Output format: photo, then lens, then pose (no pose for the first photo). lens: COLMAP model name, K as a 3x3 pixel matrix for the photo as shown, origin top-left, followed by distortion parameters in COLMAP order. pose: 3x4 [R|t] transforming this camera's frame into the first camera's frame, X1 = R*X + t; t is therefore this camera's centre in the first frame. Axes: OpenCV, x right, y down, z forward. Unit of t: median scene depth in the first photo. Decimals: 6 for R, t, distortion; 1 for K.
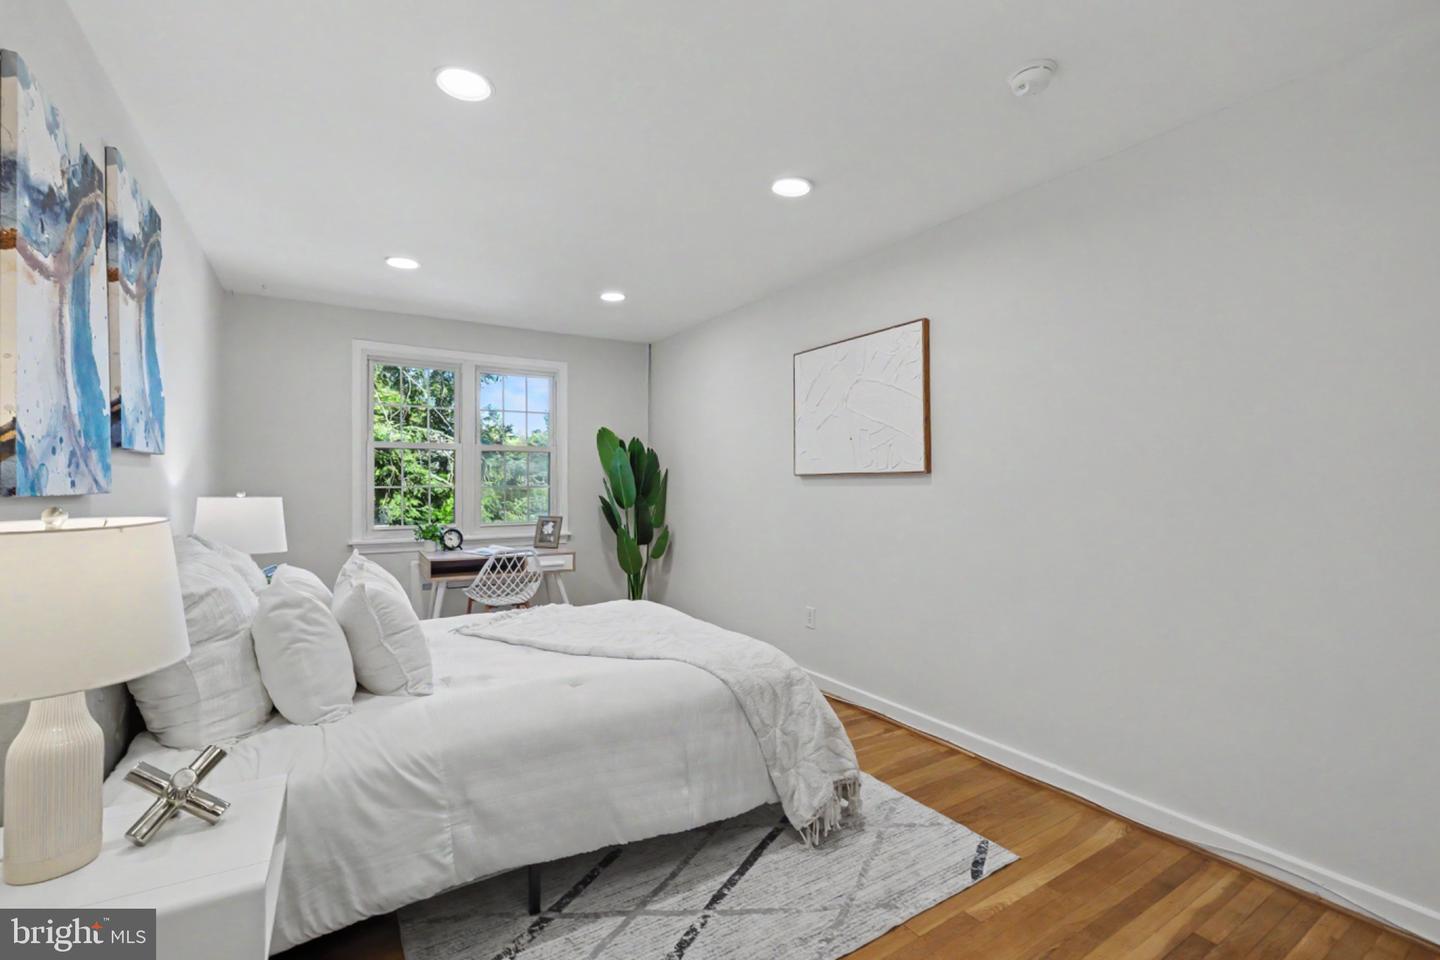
lens RADIAL K [[614.8, 0, 720.9], [0, 614.8, 471.6], [0, 0, 1]] dist [0.000877, 0.000351]
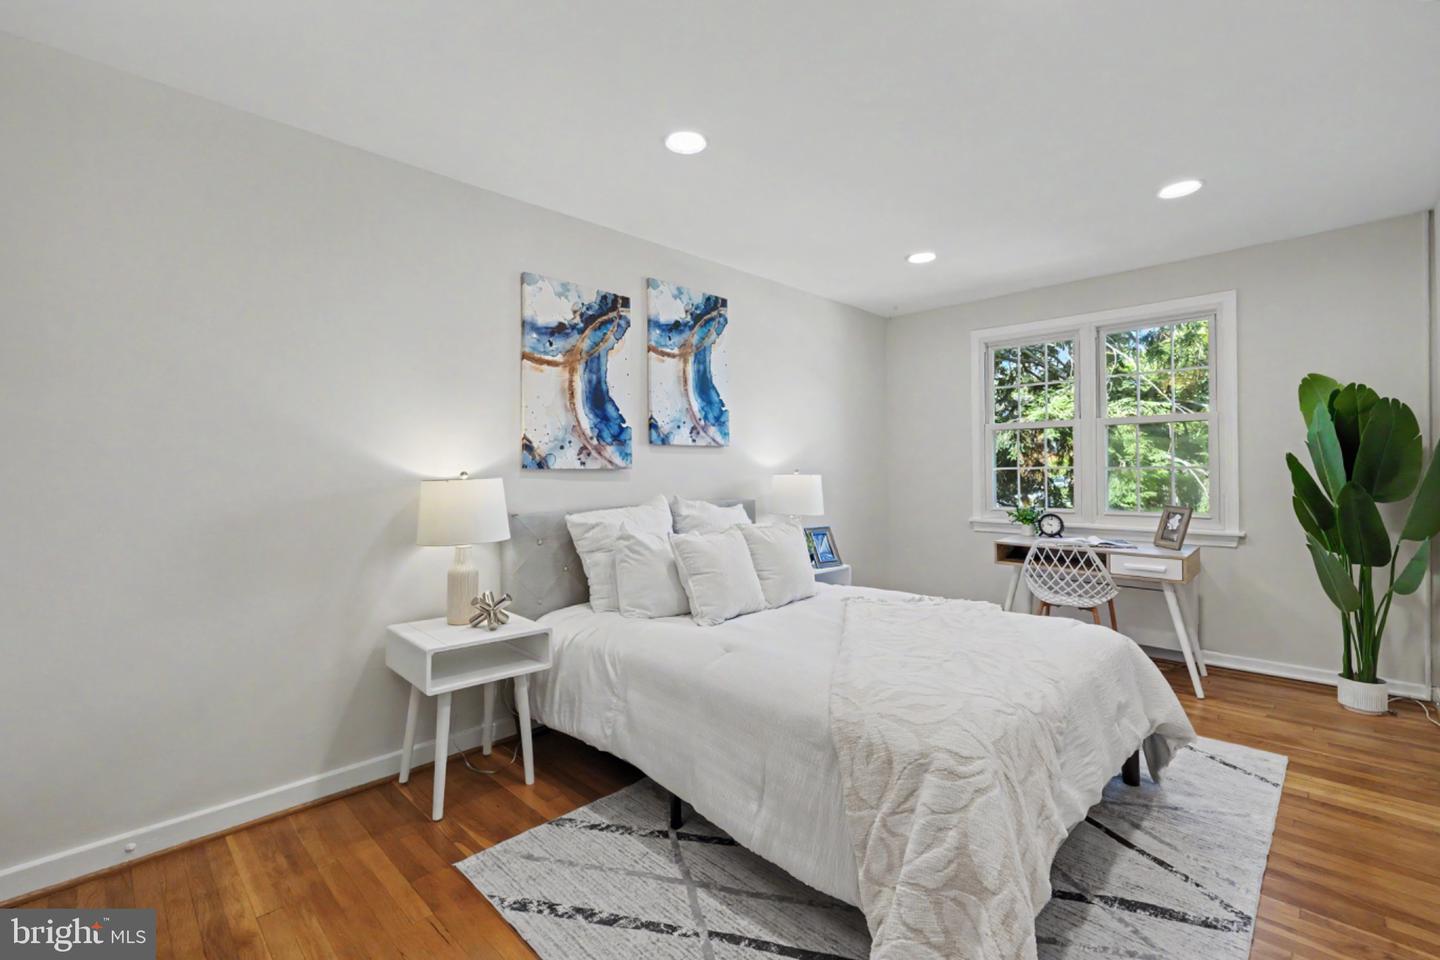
lens RADIAL K [[618.6, 0, 737.7], [0, 618.6, 457.8], [0, 0, 1]] dist [-0.001088, 0.000217]
pose [[0.251227, -0.021537, -0.967689, 0.346635], [0.022516, 0.999612, -0.016402, 0.015459], [0.967666, -0.017668, 0.251614, 0.330037]]
